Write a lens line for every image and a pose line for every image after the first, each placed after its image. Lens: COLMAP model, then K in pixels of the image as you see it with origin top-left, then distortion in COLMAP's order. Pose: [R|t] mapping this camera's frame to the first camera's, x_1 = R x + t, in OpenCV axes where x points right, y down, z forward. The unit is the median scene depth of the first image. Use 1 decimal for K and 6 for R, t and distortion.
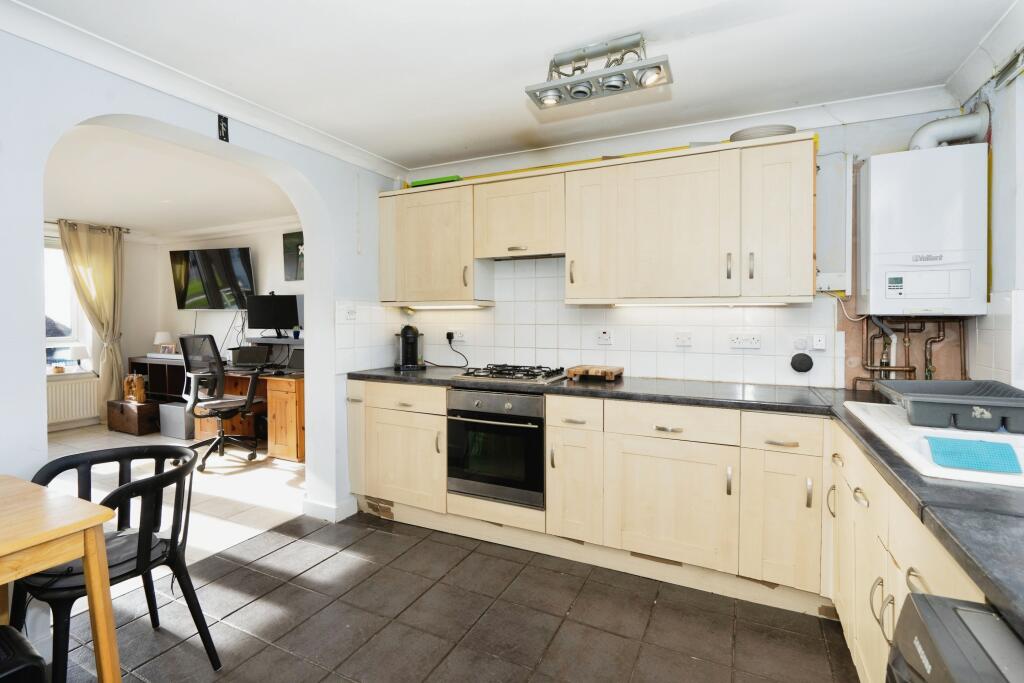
lens RADIAL K [[468.6, 0, 514.8], [0, 468.6, 331.4], [0, 0, 1]] dist [-0.002013, 0.001790]
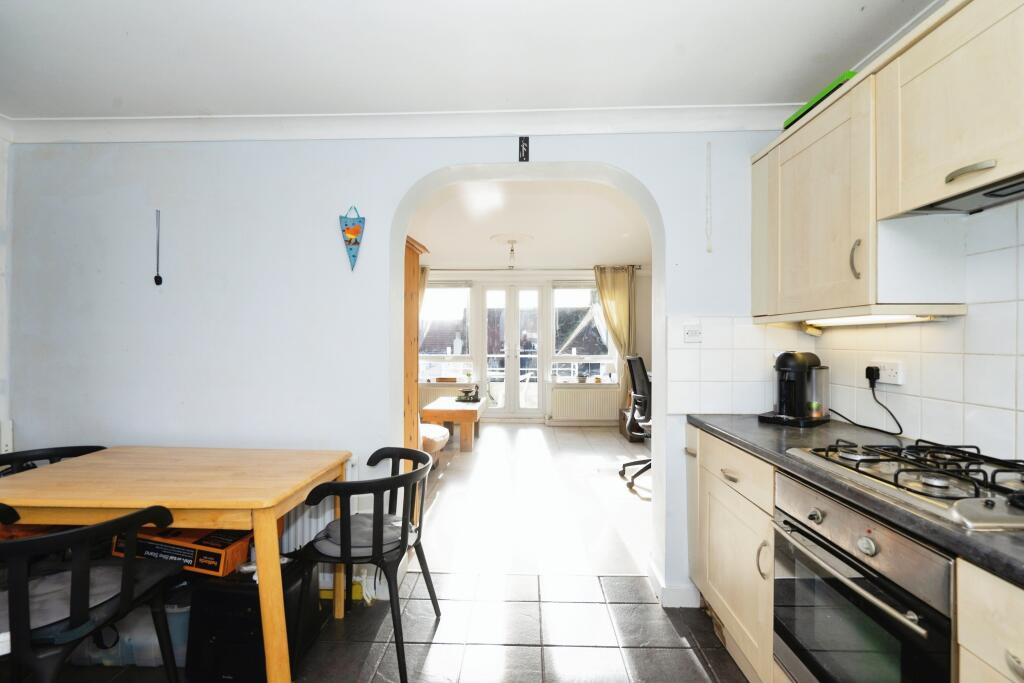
lens RADIAL K [[459.8, 0, 514.9], [0, 459.8, 343.8], [0, 0, 1]] dist [-0.000804, -0.000014]
pose [[0.412268, 0.005815, -0.911044, 0.230562], [-0.026256, 0.999640, -0.005501, -0.013603], [0.910684, 0.026189, 0.412272, 0.526912]]
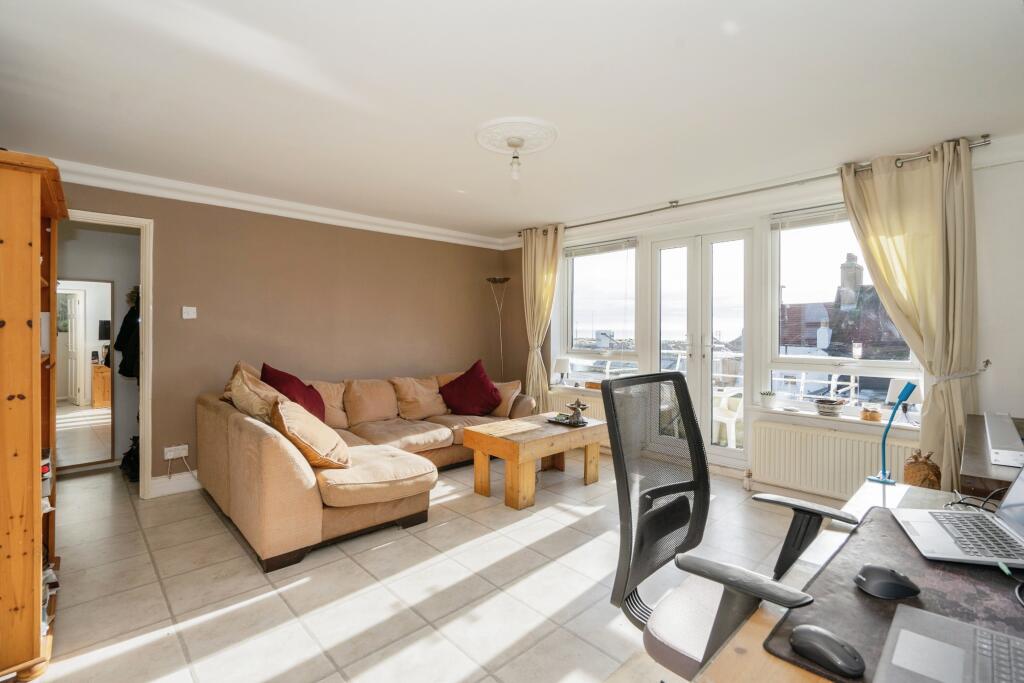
lens RADIAL K [[468.6, 0, 514.8], [0, 468.6, 331.4], [0, 0, 1]] dist [-0.002013, 0.001790]
pose [[-0.347016, 0.002456, -0.937856, -0.518335], [-0.031002, 0.999420, 0.014089, -0.042622], [0.937347, 0.033965, -0.346739, 1.629876]]
